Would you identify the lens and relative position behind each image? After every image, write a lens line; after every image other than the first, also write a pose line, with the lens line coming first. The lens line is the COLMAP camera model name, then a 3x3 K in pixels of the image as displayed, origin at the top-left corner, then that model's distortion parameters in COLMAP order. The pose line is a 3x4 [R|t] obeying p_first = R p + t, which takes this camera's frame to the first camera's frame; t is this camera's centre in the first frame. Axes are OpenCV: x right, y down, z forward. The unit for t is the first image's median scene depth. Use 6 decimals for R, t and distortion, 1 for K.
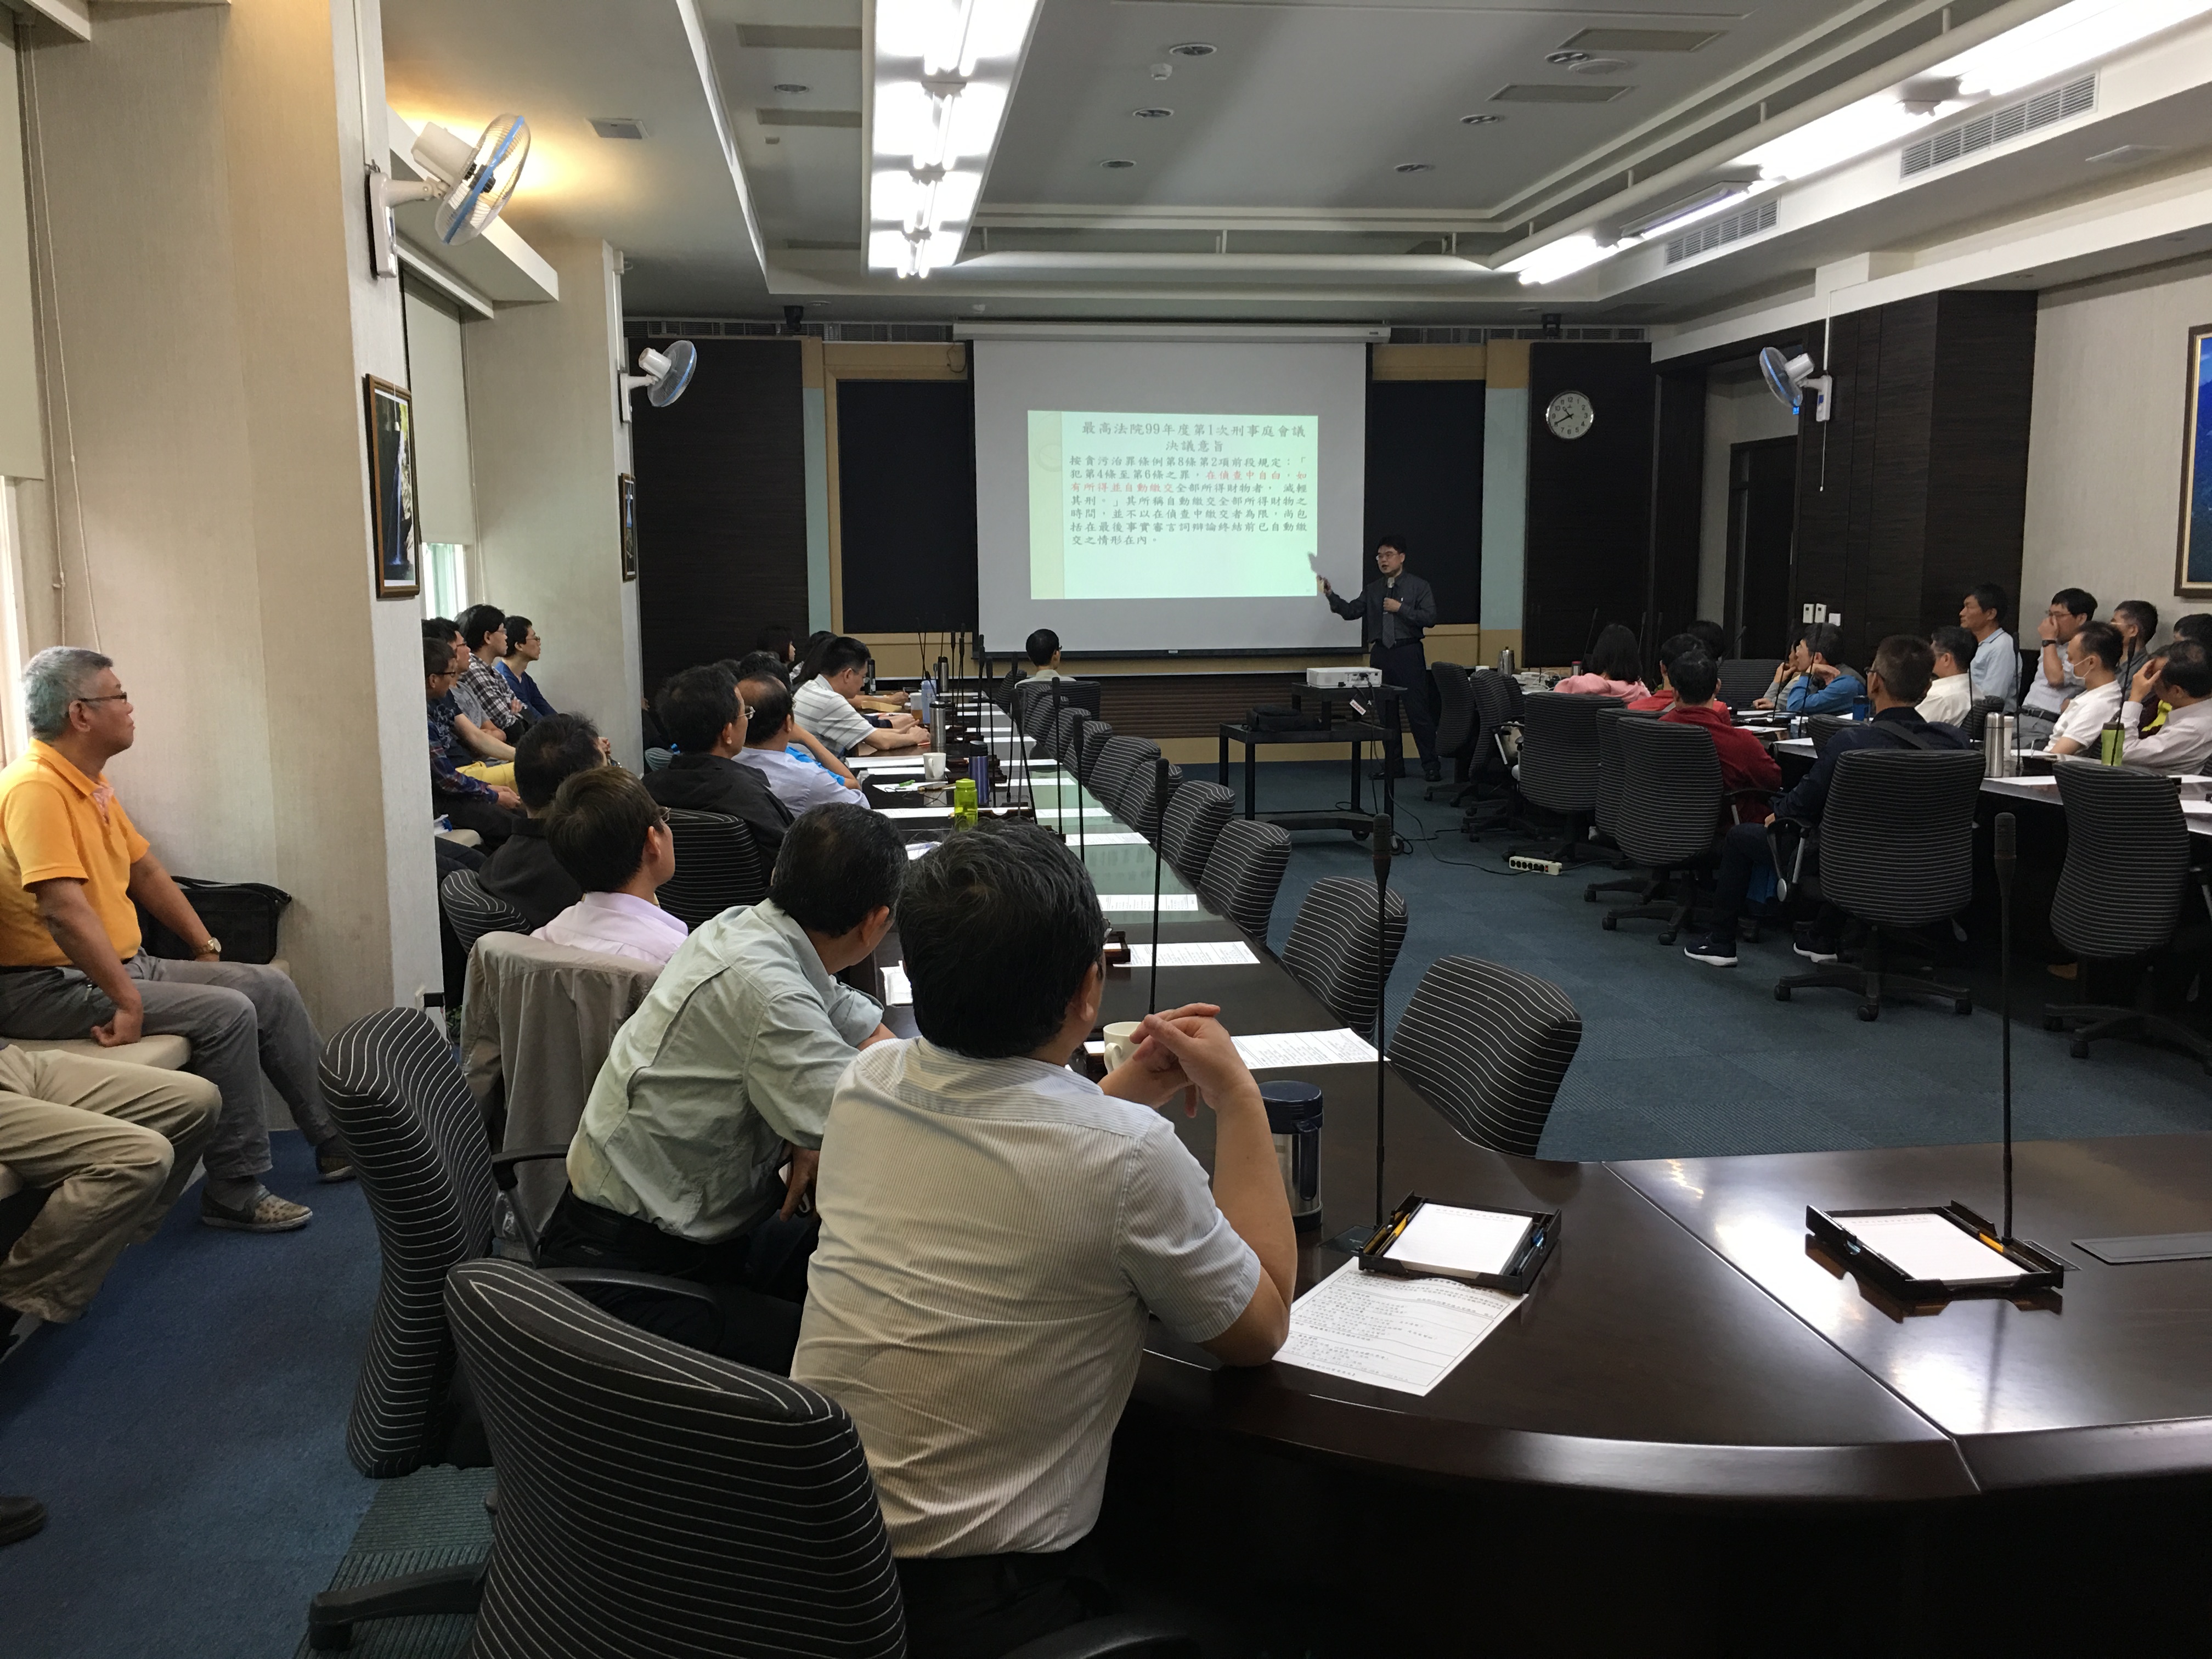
lens RADIAL K [[1872.1, 0, 1106.0], [0, 1872.1, 829.5], [0, 0, 1]] dist [0.071790, -0.092617]
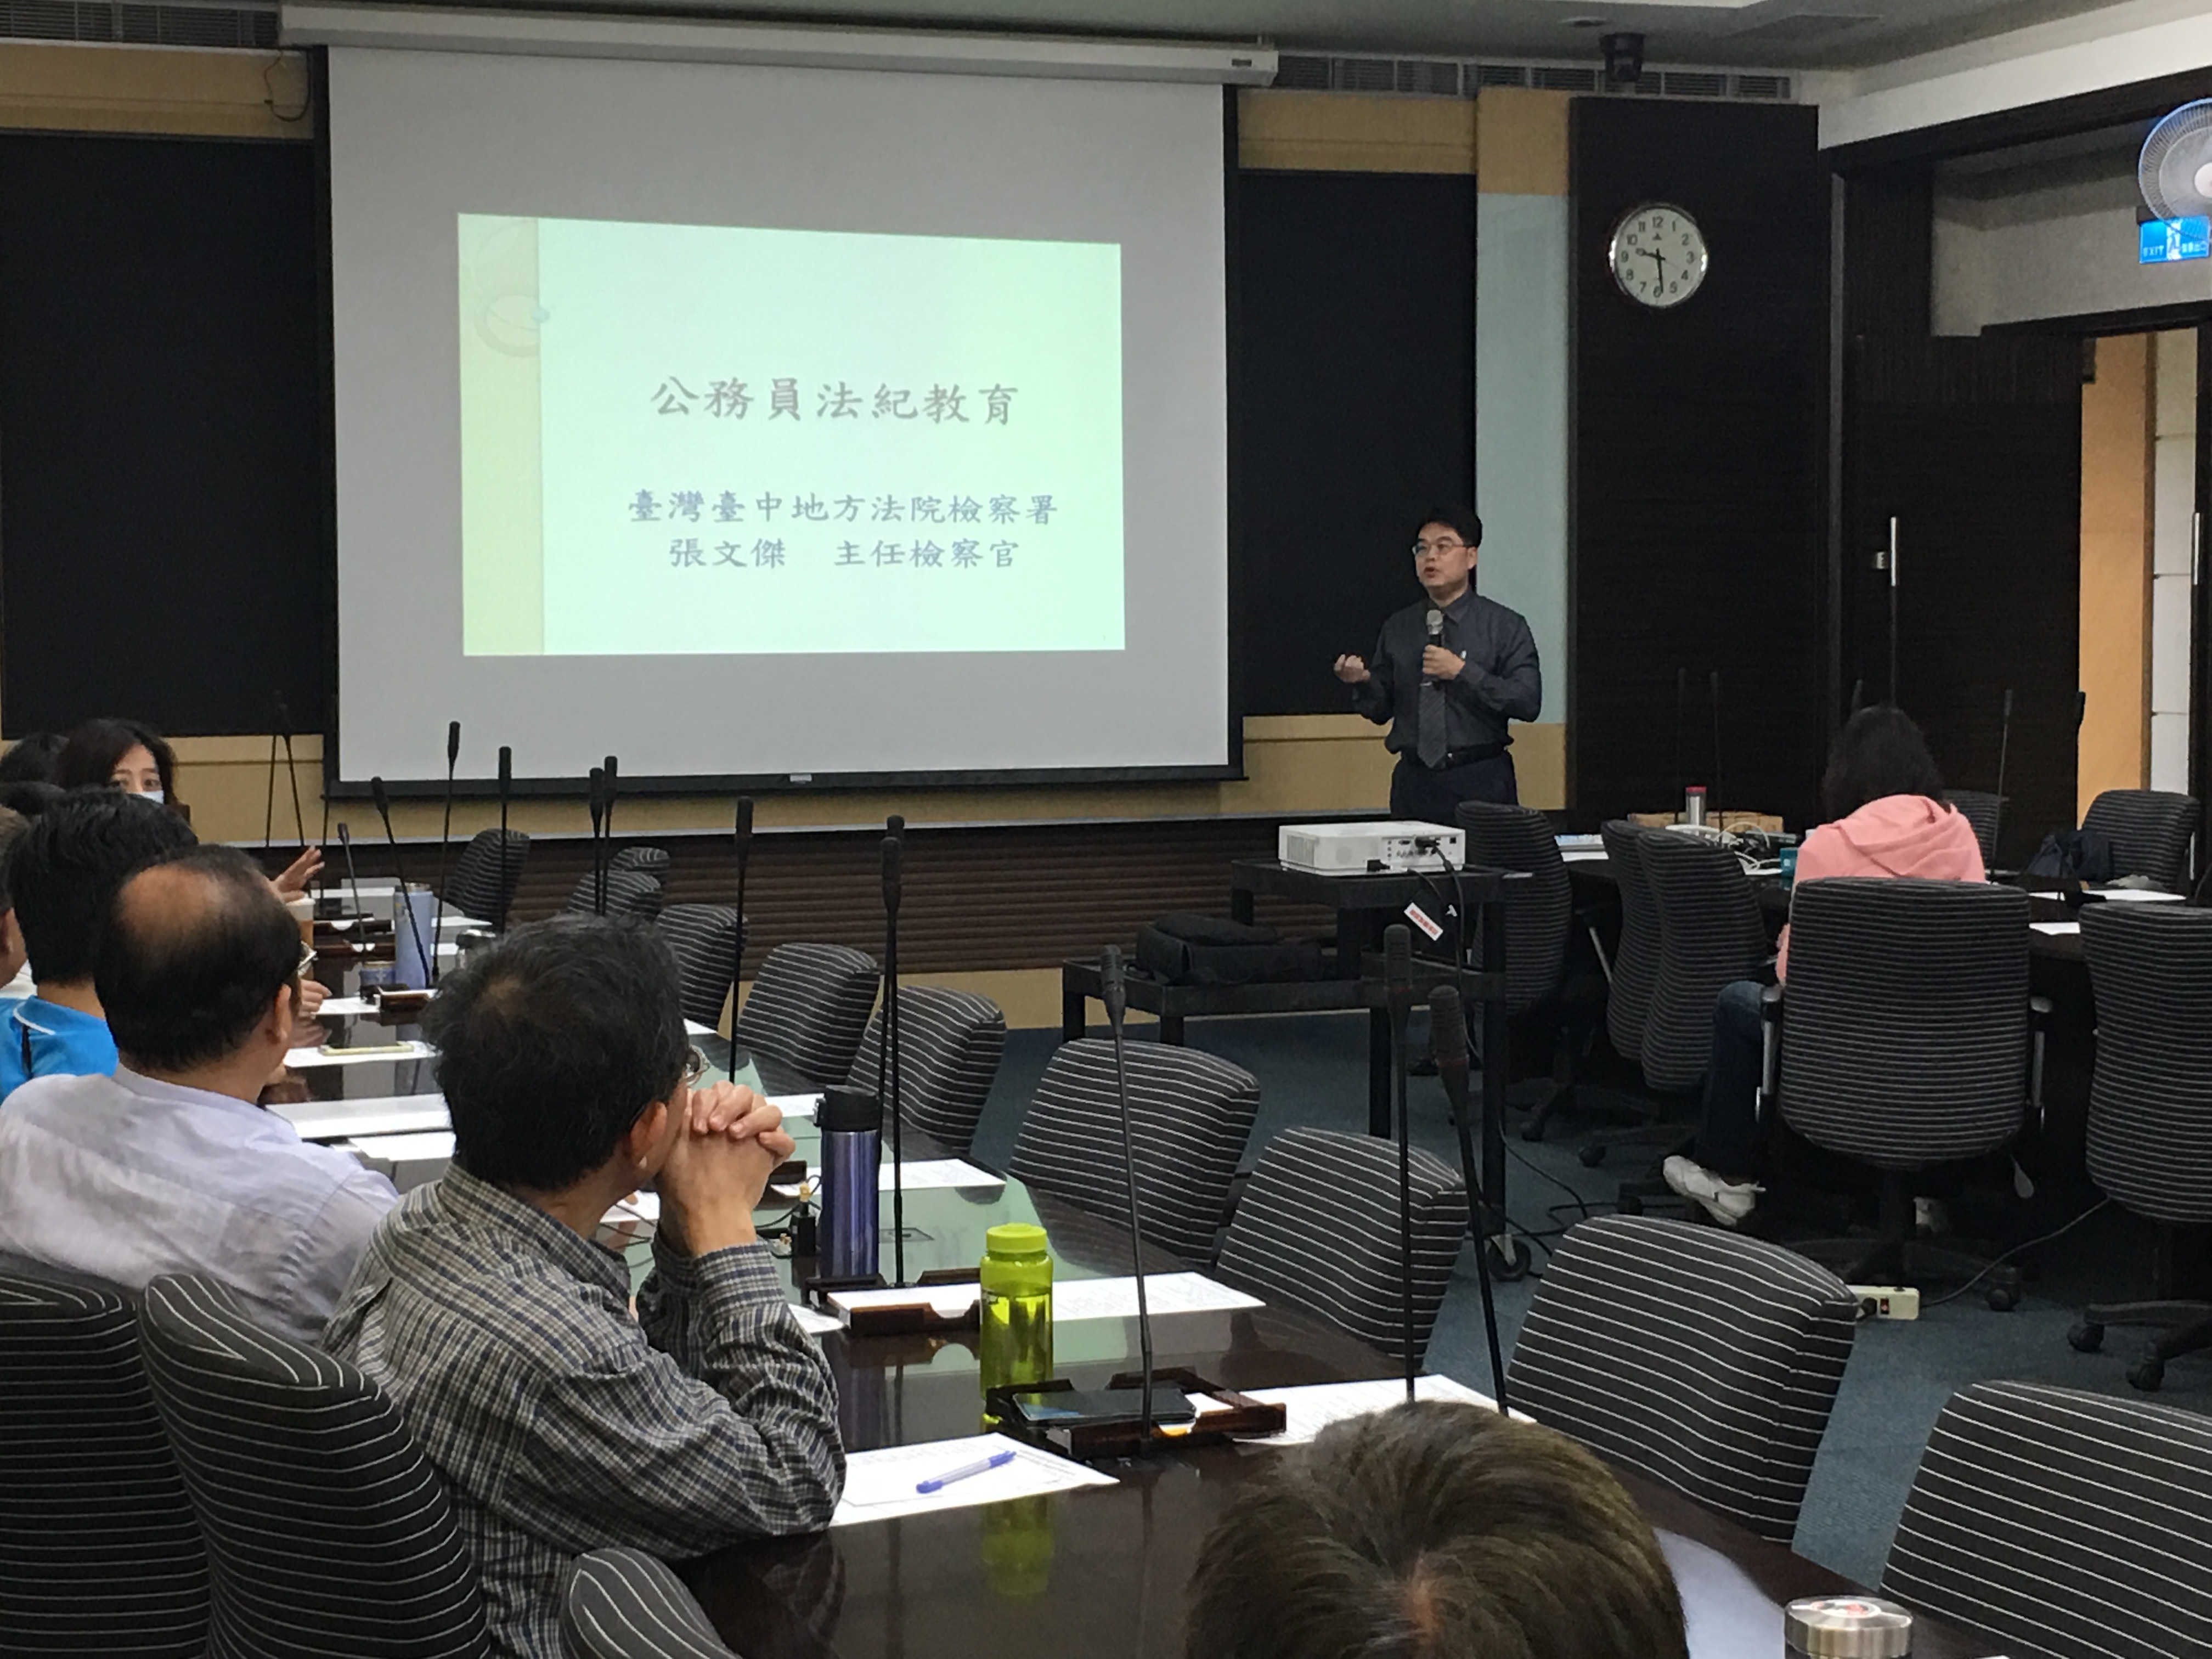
lens RADIAL K [[3804.1, 0, 1106.0], [0, 3804.1, 829.5], [0, 0, 1]] dist [0.022852, 0.055548]
pose [[0.980289, -0.008968, 0.197363, -0.080211], [0.023674, 0.997103, -0.072281, -0.022234], [-0.196143, 0.075528, 0.977662, 0.165549]]
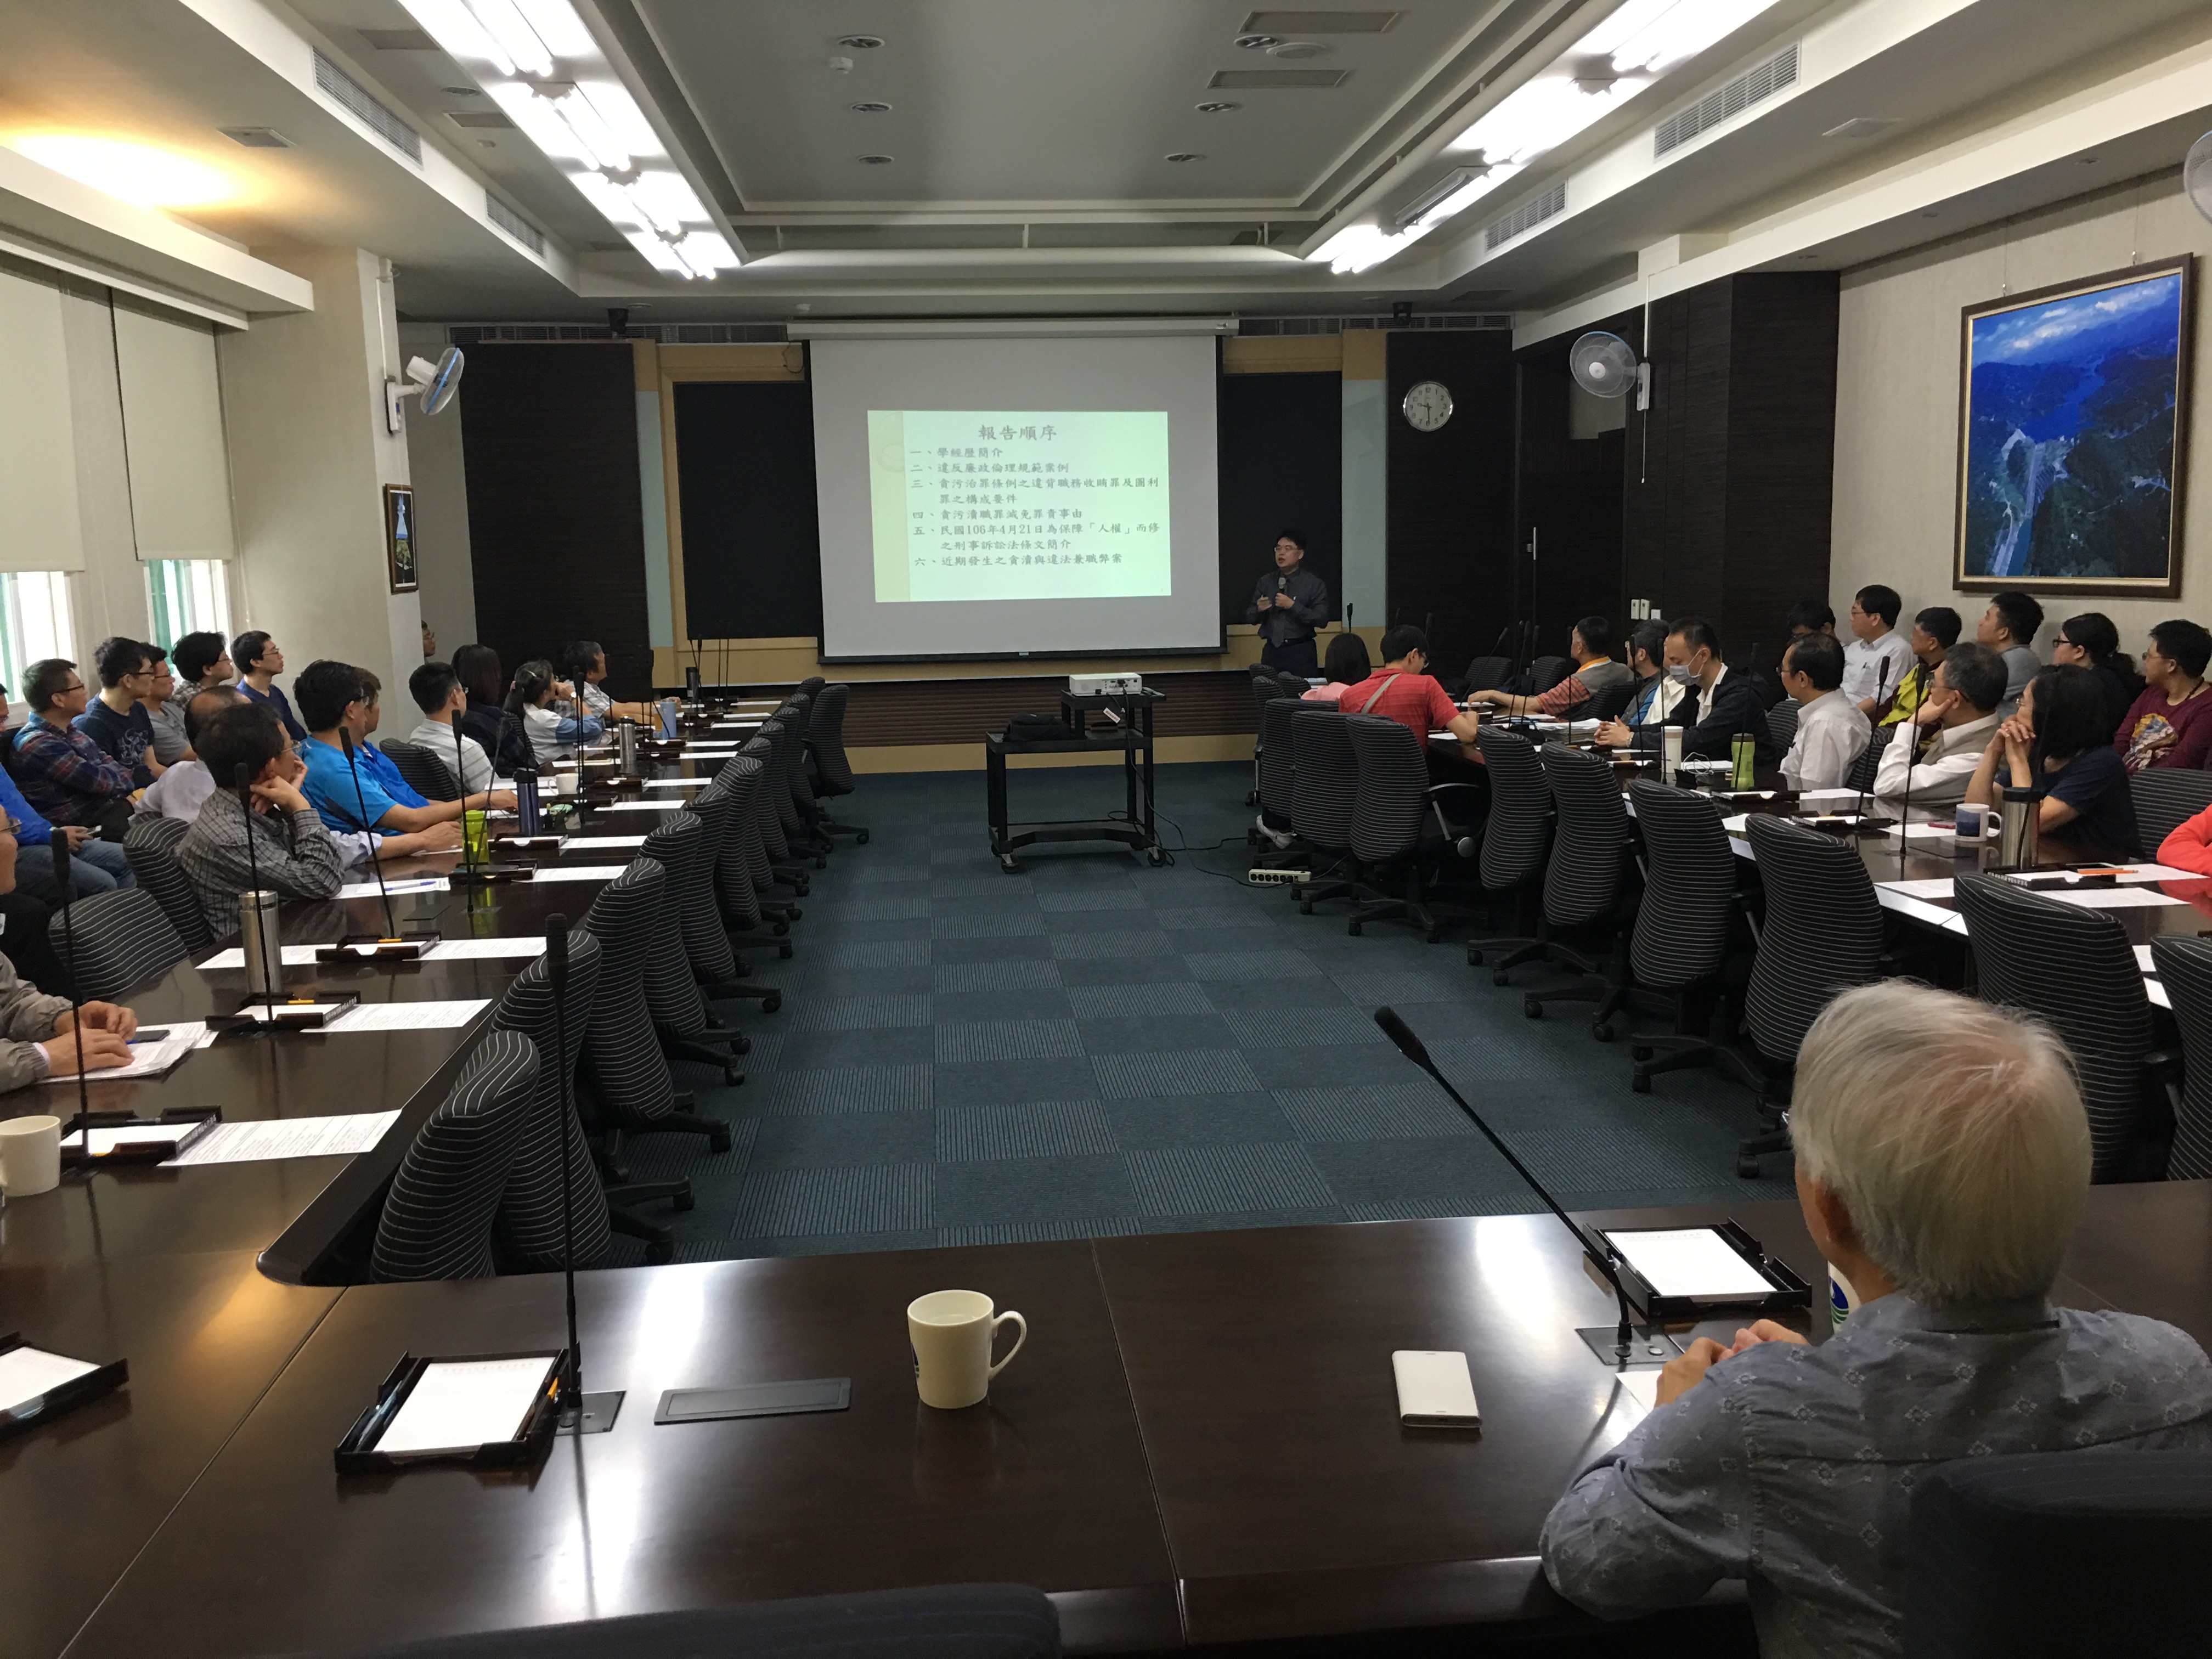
lens RADIAL K [[1872.1, 0, 1106.0], [0, 1872.1, 829.5], [0, 0, 1]] dist [0.071790, -0.092617]
pose [[0.999114, -0.008947, -0.041132, 0.140949], [0.009178, 0.999943, 0.005431, -0.009244], [0.041081, -0.005803, 0.999139, 0.023806]]
